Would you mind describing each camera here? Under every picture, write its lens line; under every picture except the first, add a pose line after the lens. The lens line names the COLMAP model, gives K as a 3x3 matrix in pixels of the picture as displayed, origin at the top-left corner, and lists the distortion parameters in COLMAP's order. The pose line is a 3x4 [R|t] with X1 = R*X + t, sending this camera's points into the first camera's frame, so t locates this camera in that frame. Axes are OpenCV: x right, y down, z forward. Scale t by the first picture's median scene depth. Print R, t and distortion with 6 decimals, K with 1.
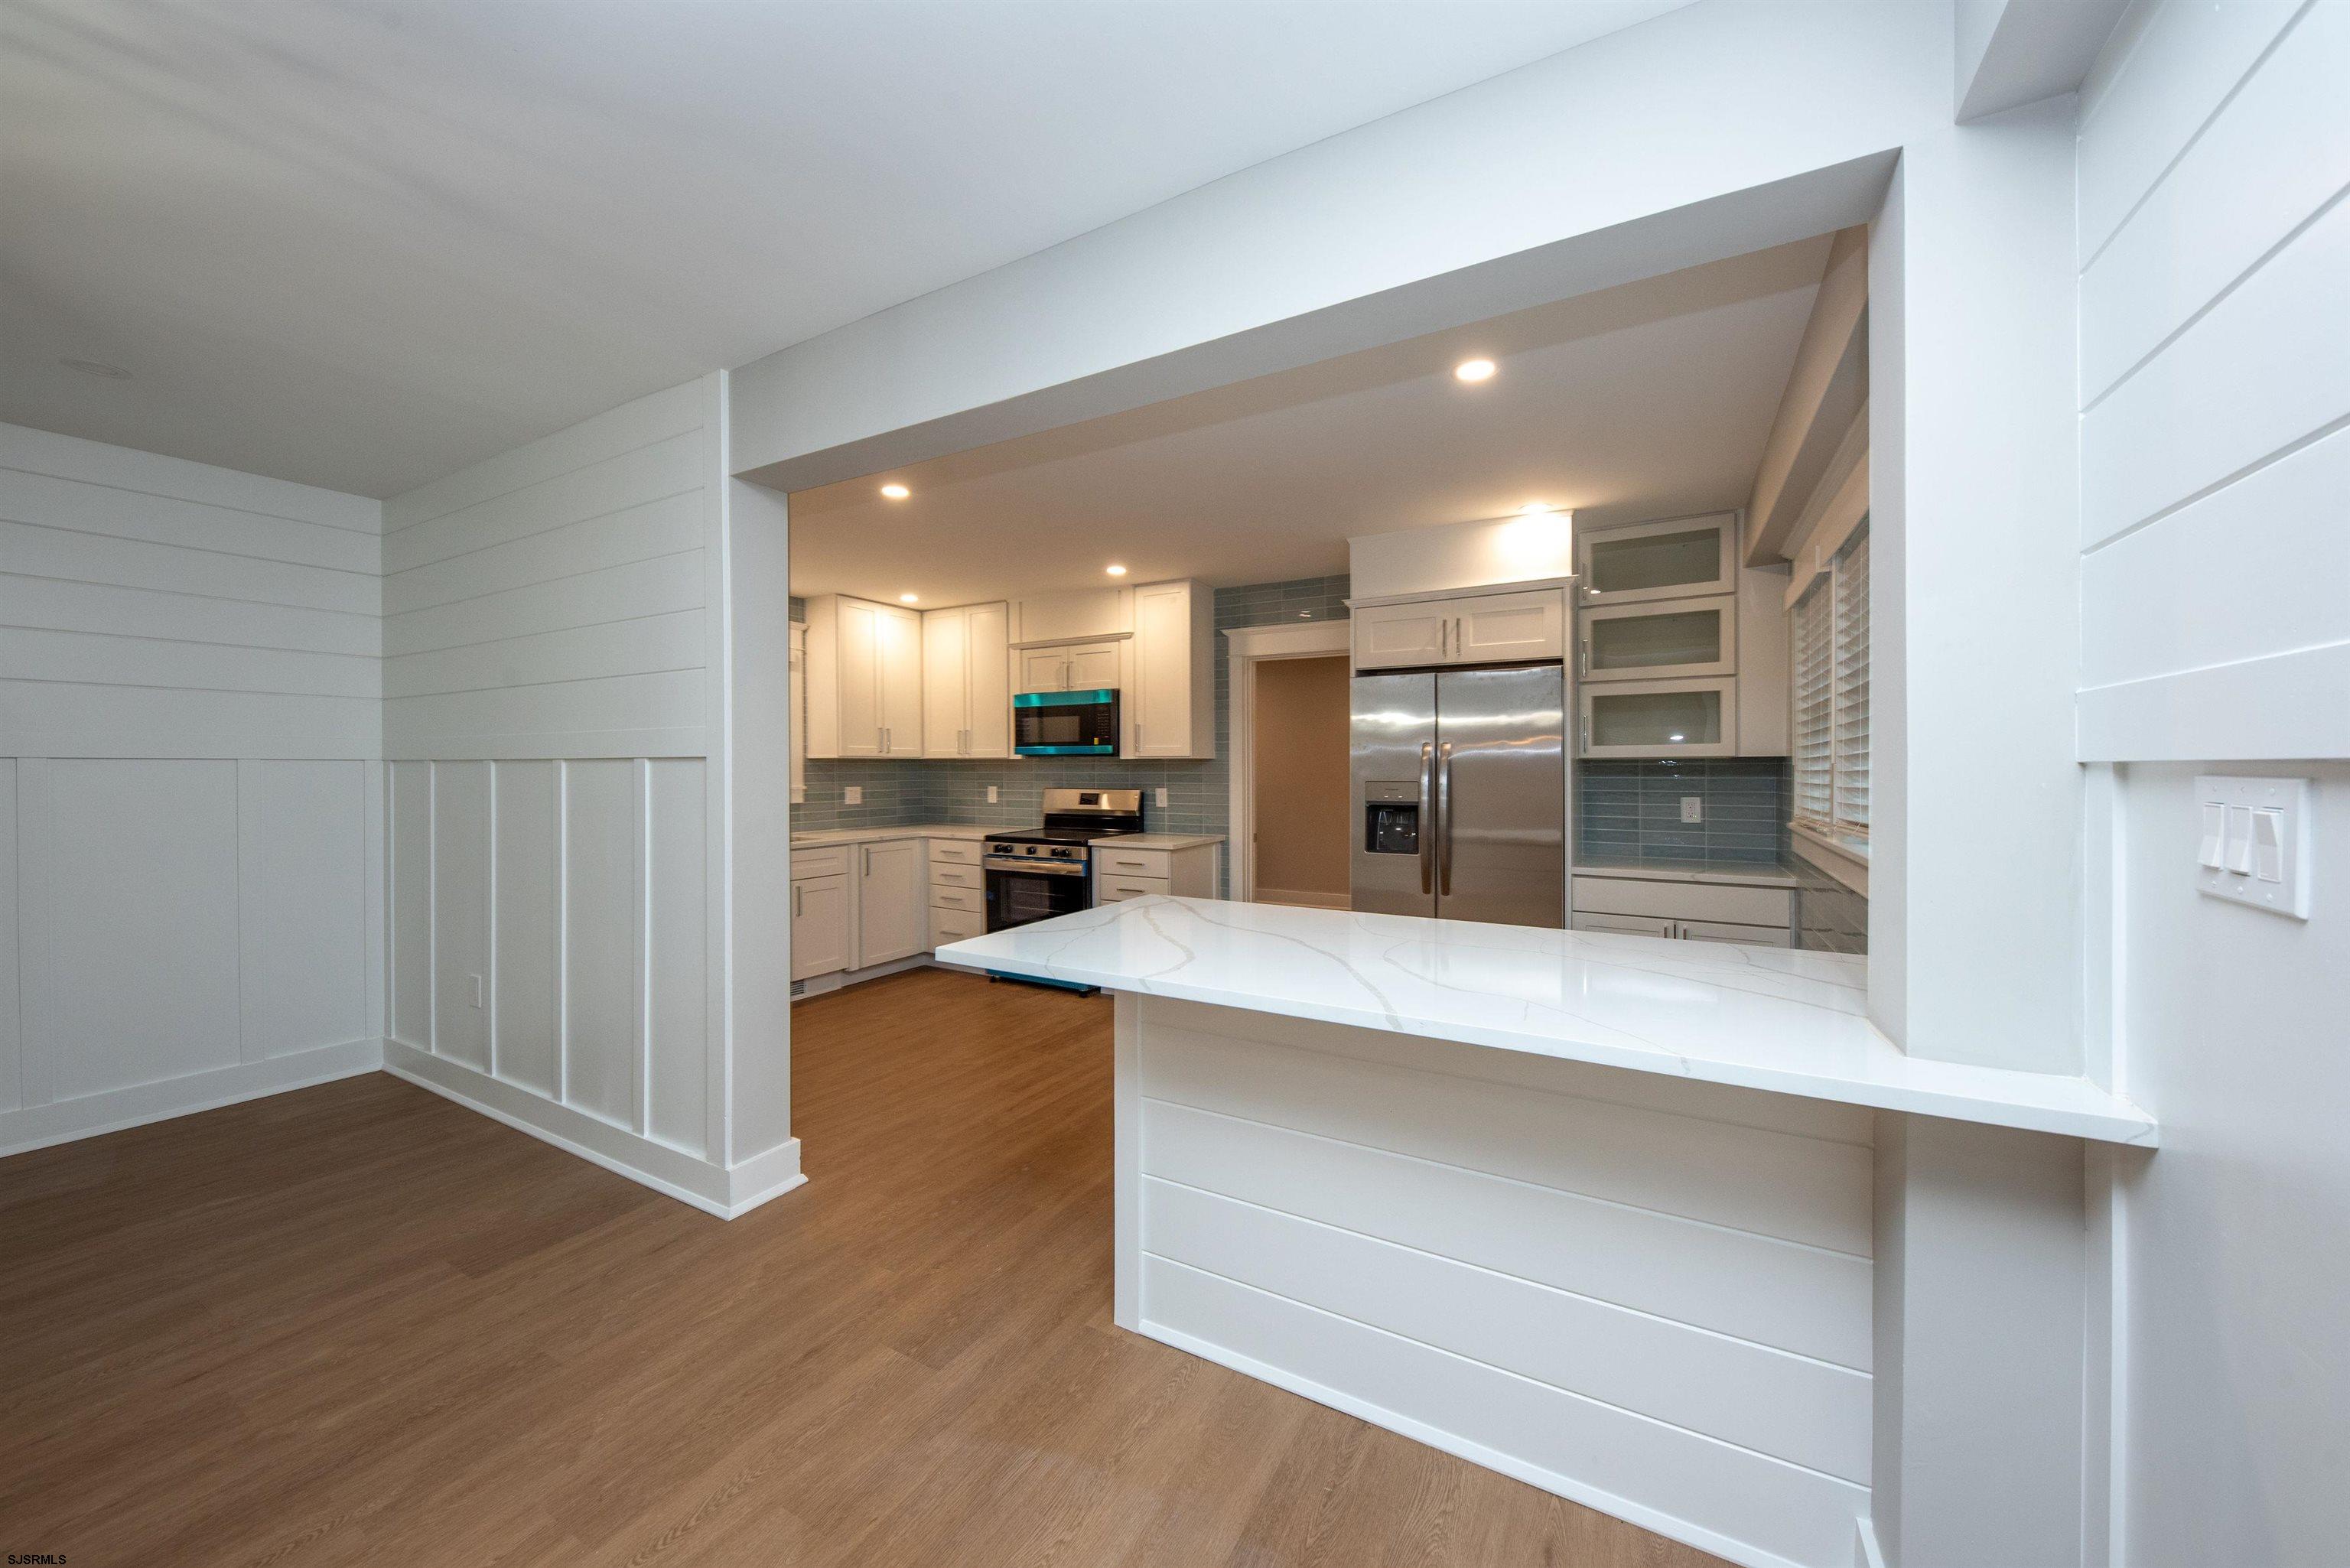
lens RADIAL K [[875.2, 0, 1102.2], [0, 875.2, 772.0], [0, 0, 1]] dist [0.002017, 0.000117]
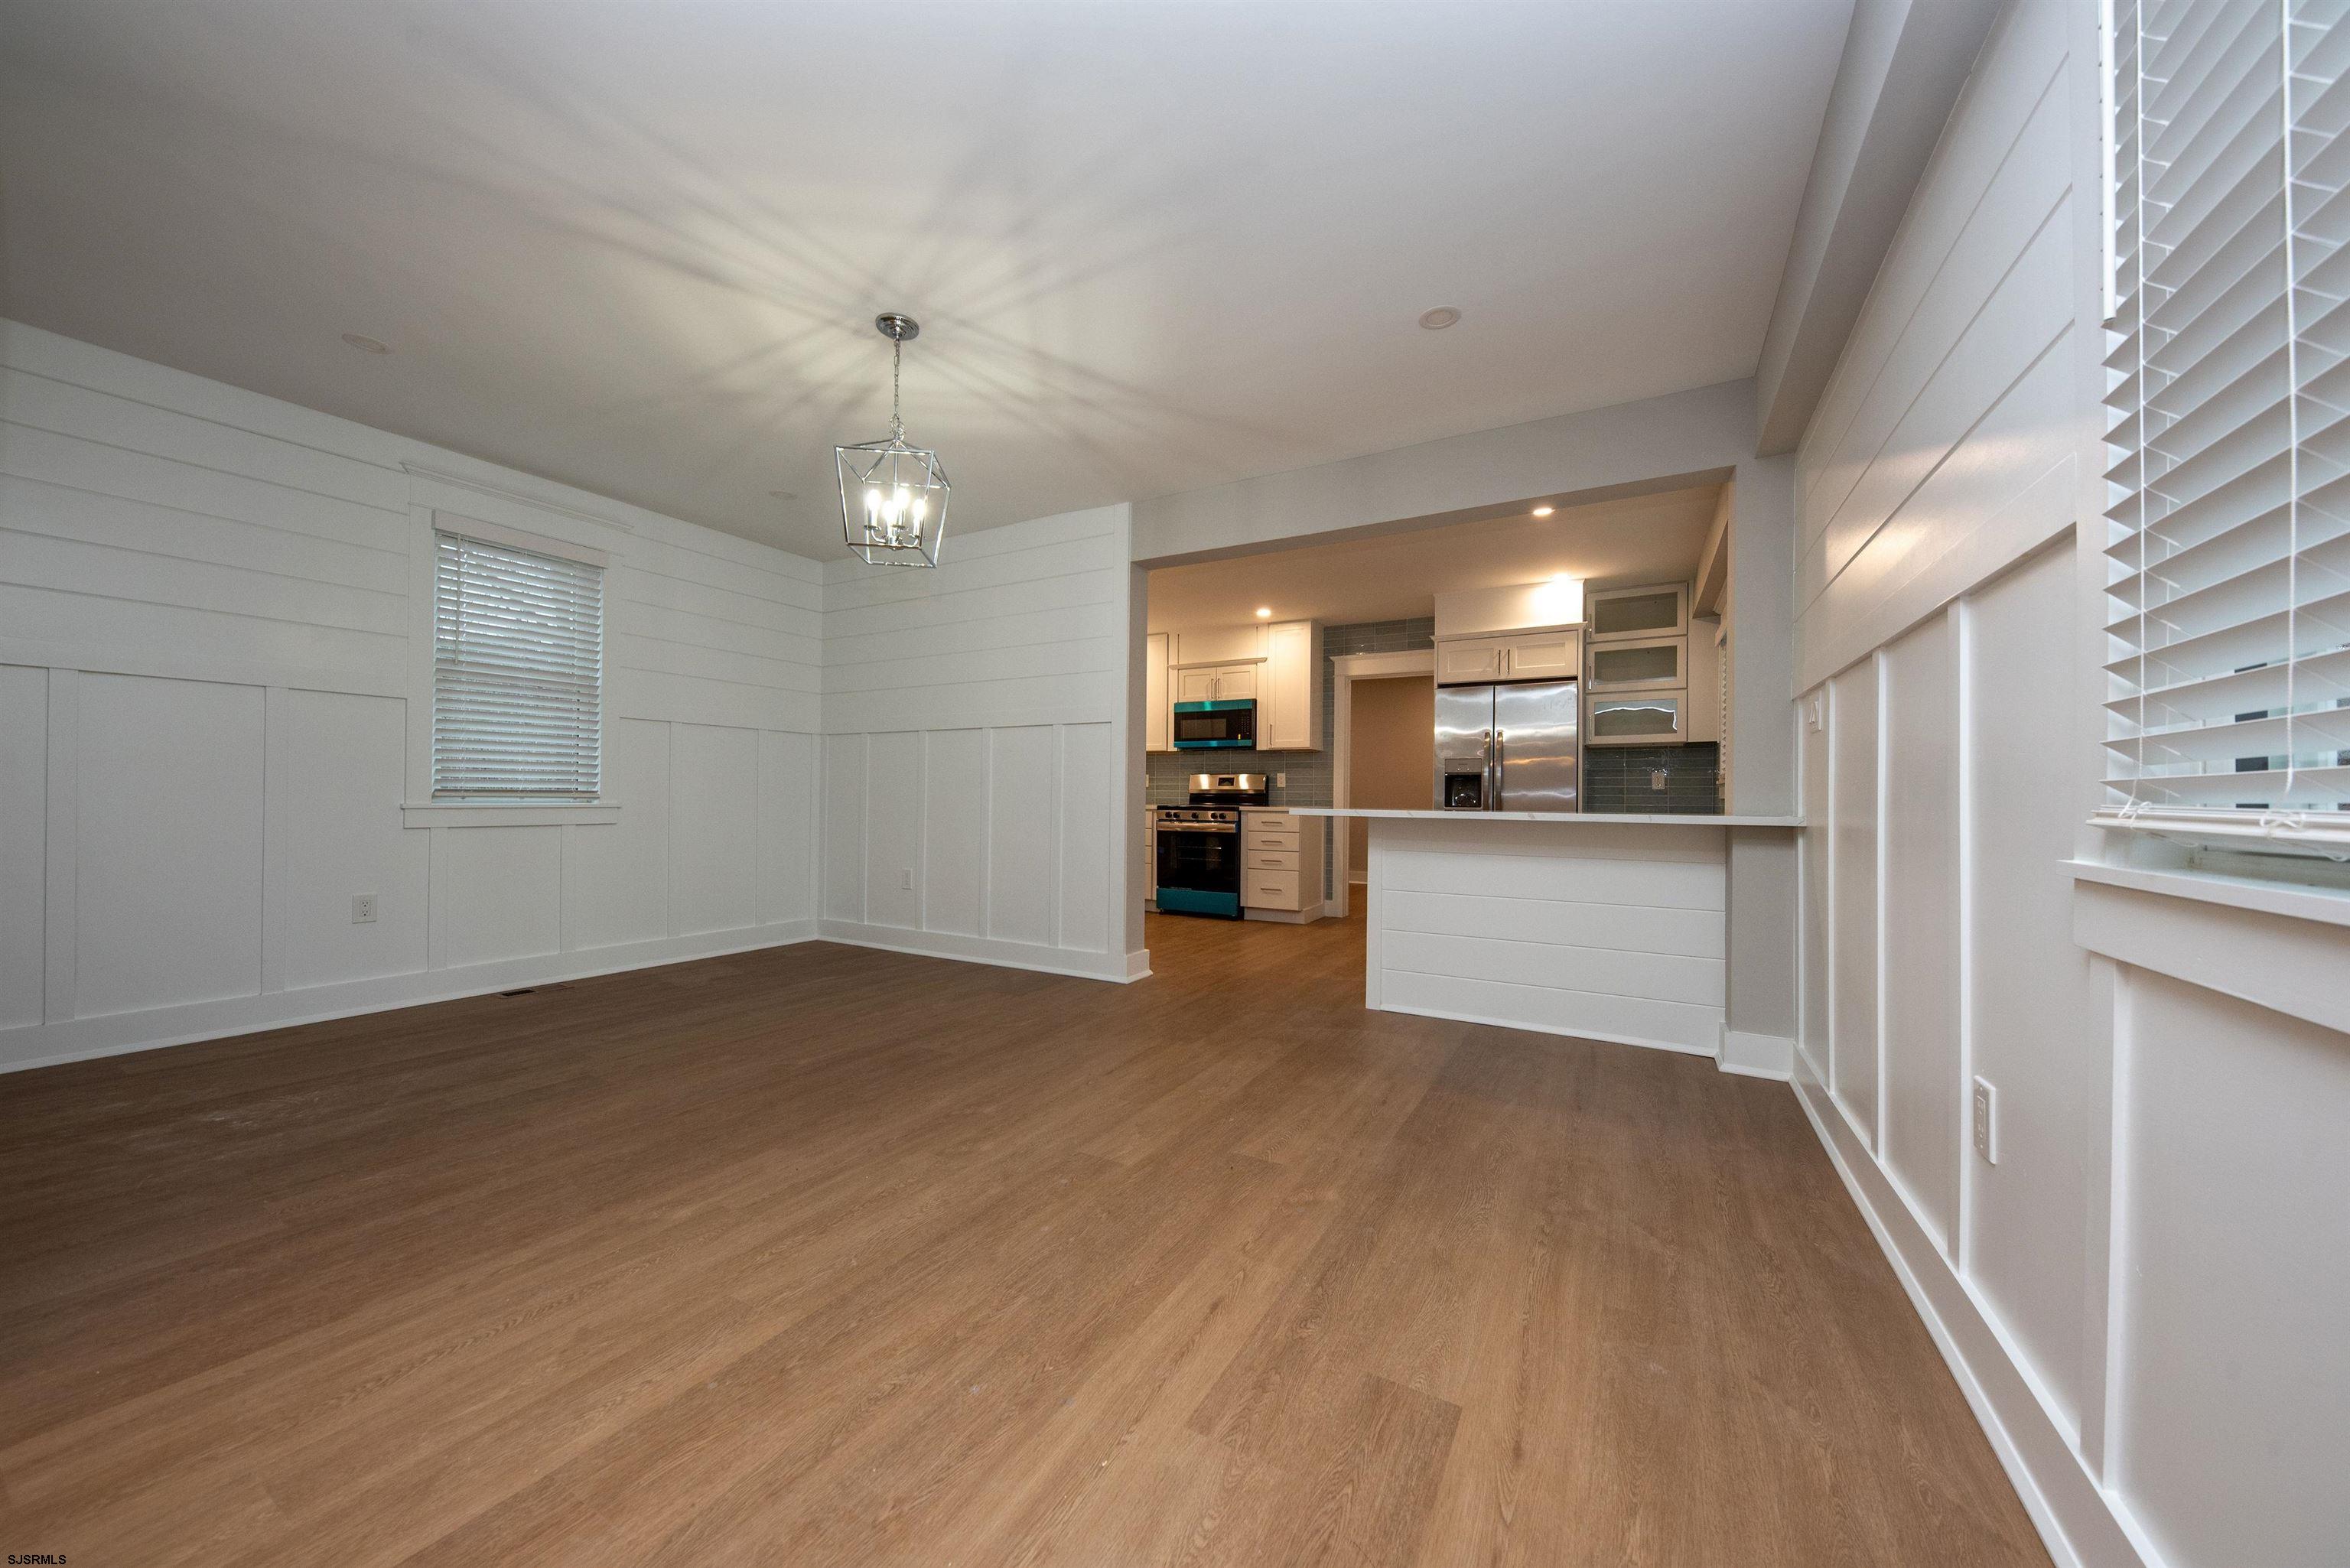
lens RADIAL K [[831.1, 0, 1170.8], [0, 831.1, 797.4], [0, 0, 1]] dist [0.012963, -0.006354]
pose [[0.998327, 0.002707, 0.057765, -0.213301], [-0.002890, 0.999991, 0.003095, 0.063377], [-0.057756, -0.003257, 0.998325, -0.331108]]
